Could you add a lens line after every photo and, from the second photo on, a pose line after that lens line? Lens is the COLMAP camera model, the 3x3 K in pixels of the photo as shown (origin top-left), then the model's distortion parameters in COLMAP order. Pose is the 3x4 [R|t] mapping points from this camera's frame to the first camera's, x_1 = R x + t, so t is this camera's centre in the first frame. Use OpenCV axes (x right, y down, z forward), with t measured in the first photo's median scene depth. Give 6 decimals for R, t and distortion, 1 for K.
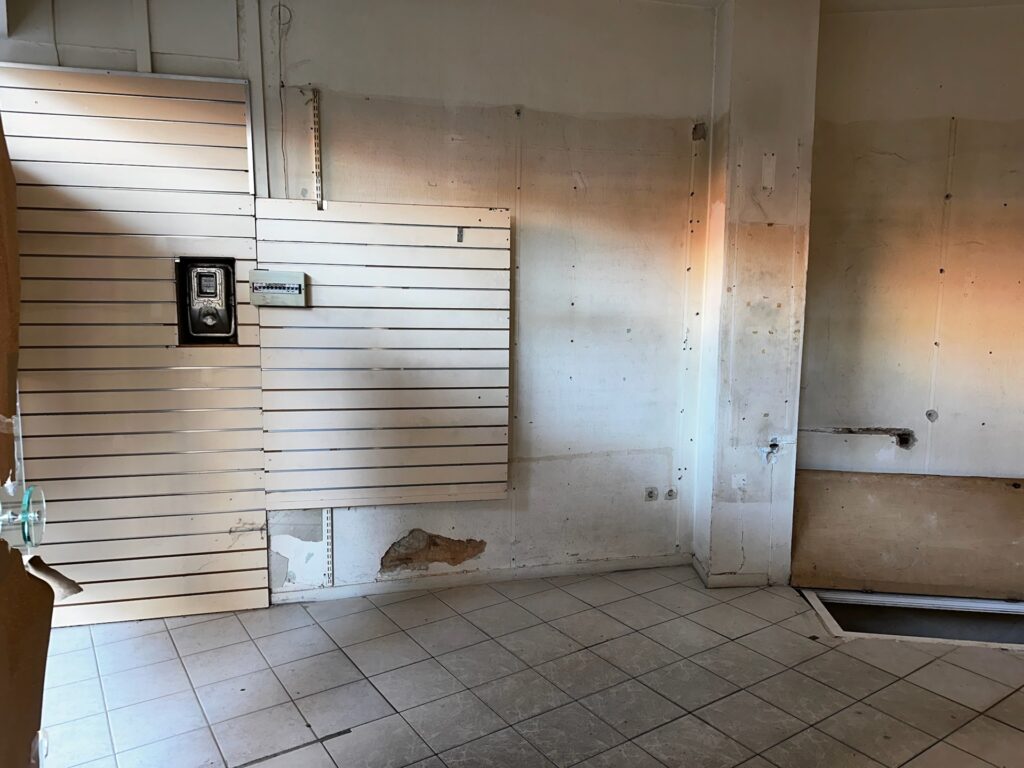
lens RADIAL K [[719.9, 0, 506.5], [0, 719.9, 392.0], [0, 0, 1]] dist [0.067087, -0.090105]
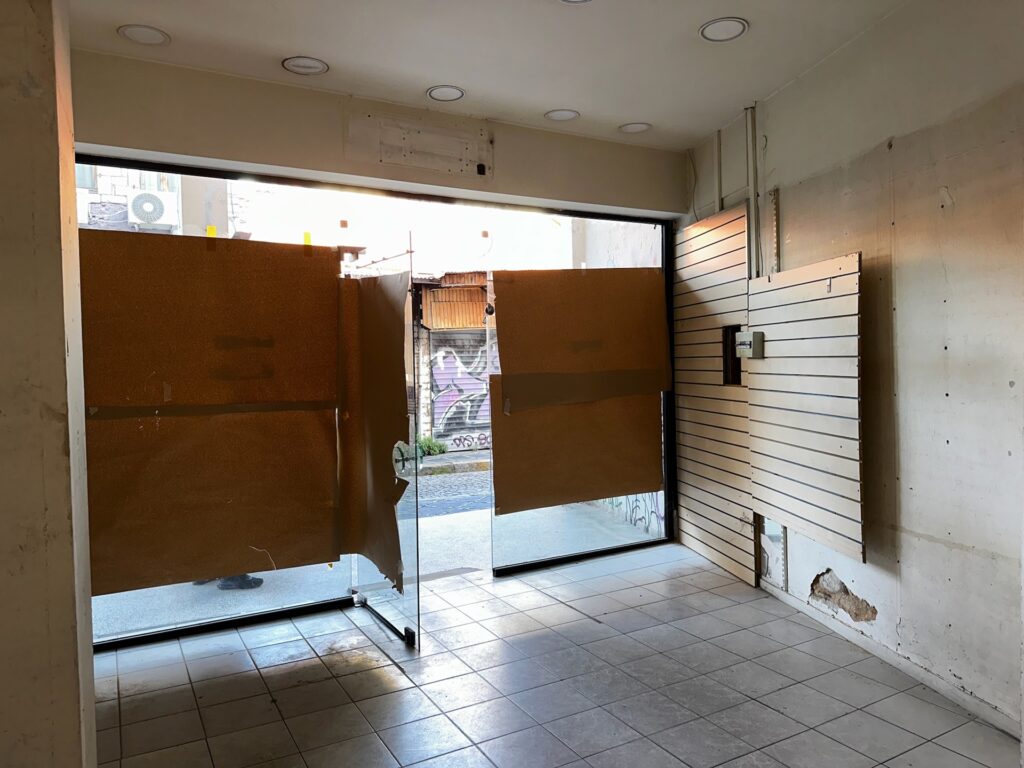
lens RADIAL K [[719.9, 0, 521.2], [0, 719.9, 384.7], [0, 0, 1]] dist [0.067087, -0.090105]
pose [[-0.072297, 0.025748, -0.997051, 1.038683], [-0.103021, 0.994127, 0.033143, -0.067953], [0.992048, 0.105113, -0.069219, 0.666691]]
